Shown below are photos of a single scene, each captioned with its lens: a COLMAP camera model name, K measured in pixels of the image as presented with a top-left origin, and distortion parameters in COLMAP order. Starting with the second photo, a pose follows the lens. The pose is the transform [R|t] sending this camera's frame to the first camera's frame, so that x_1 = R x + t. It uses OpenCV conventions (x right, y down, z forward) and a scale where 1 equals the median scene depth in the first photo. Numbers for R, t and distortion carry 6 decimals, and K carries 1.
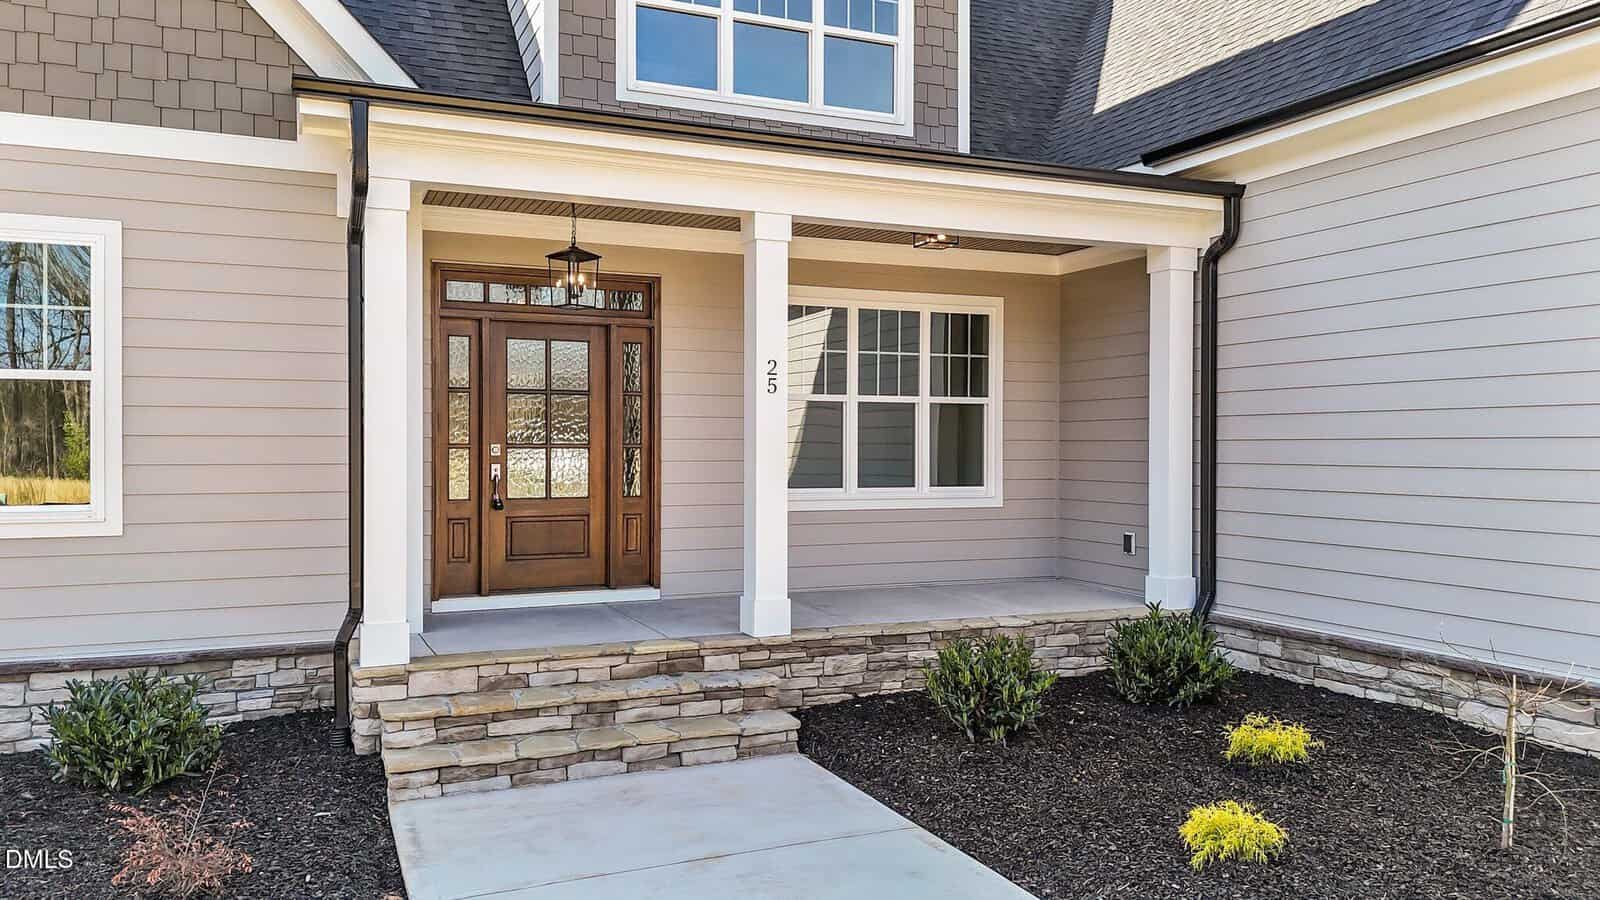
lens RADIAL K [[1203.4, 0, 804.0], [0, 1203.4, 450.2], [0, 0, 1]] dist [0.004908, 0.002554]
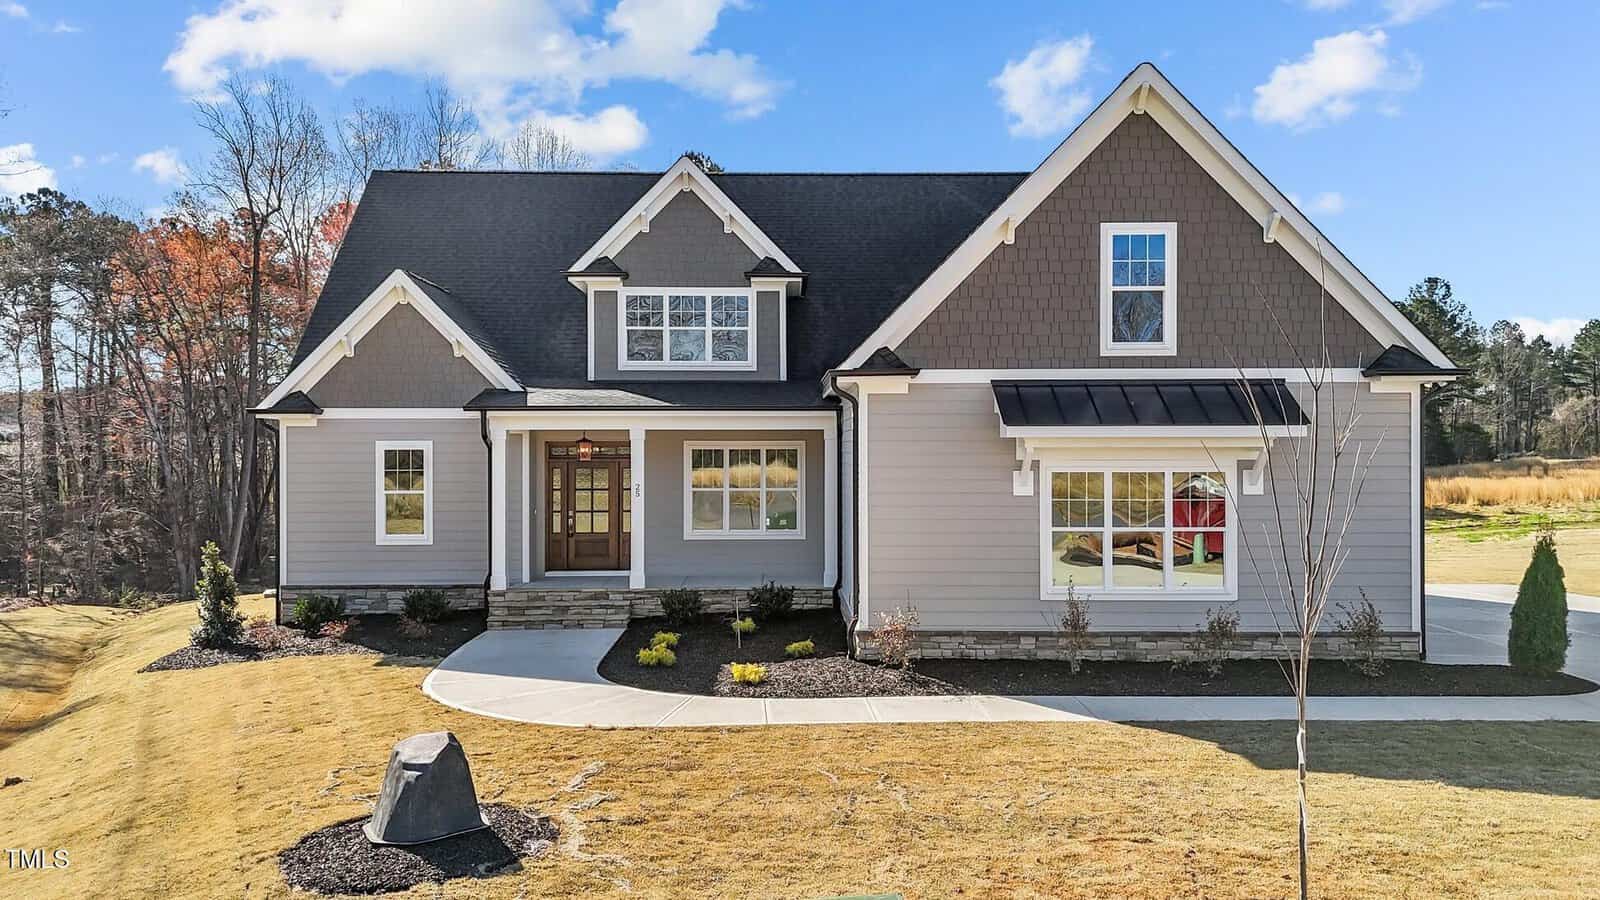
lens RADIAL K [[1203.4, 0, 797.4], [0, 1203.4, 444.8], [0, 0, 1]] dist [0.004908, 0.002554]
pose [[0.930526, -0.003060, -0.366213, 1.336098], [0.001109, 0.999984, -0.005536, -0.155523], [0.366224, 0.004745, 0.930515, -1.415594]]
